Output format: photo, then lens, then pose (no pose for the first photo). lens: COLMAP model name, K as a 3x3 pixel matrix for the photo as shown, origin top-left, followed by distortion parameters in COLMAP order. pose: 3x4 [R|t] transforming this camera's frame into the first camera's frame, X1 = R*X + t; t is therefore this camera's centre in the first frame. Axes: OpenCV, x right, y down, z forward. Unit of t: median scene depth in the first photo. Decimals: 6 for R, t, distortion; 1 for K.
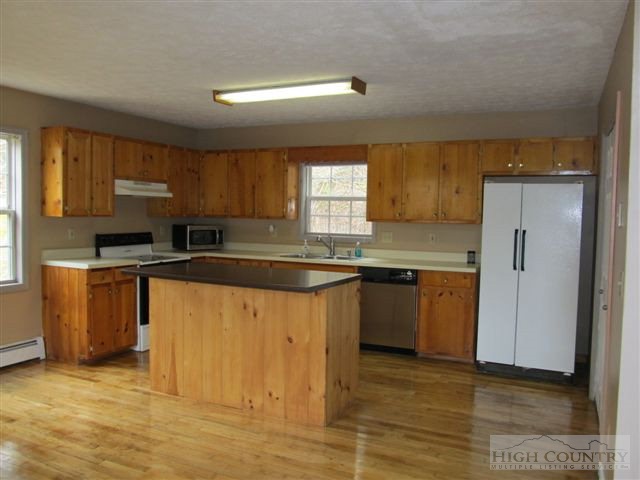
lens RADIAL K [[529.7, 0, 320.0], [0, 529.7, 240.0], [0, 0, 1]] dist [-0.055851, 0.017461]
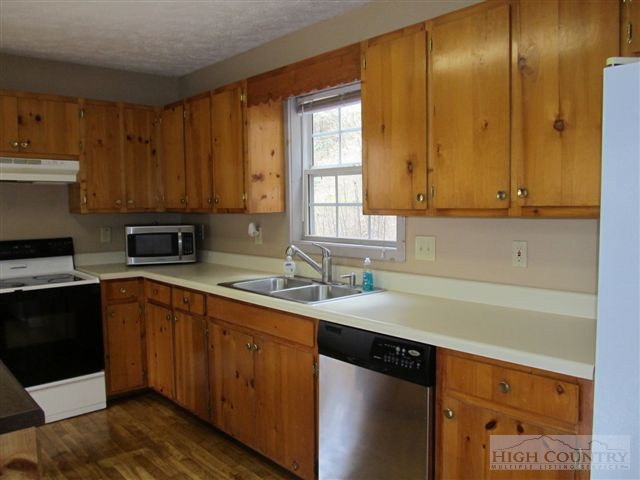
lens RADIAL K [[529.7, 0, 320.0], [0, 529.7, 240.0], [0, 0, 1]] dist [-0.055851, 0.017461]
pose [[0.916824, -0.000400, -0.399291, 0.229173], [0.007197, 0.999854, 0.015524, -0.020812], [0.399226, -0.017107, 0.916693, 0.562016]]
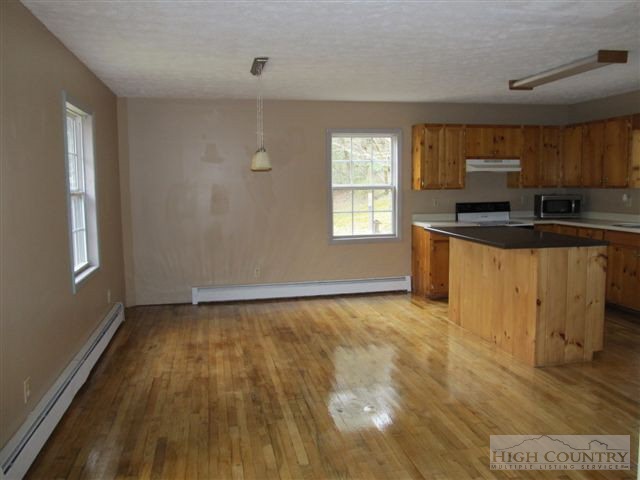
lens RADIAL K [[529.7, 0, 320.0], [0, 529.7, 240.0], [0, 0, 1]] dist [-0.055851, 0.017461]
pose [[0.594623, 0.053847, -0.802199, 0.392903], [-0.012900, 0.998265, 0.057446, 0.008739], [0.803901, -0.023810, 0.594287, -0.037108]]
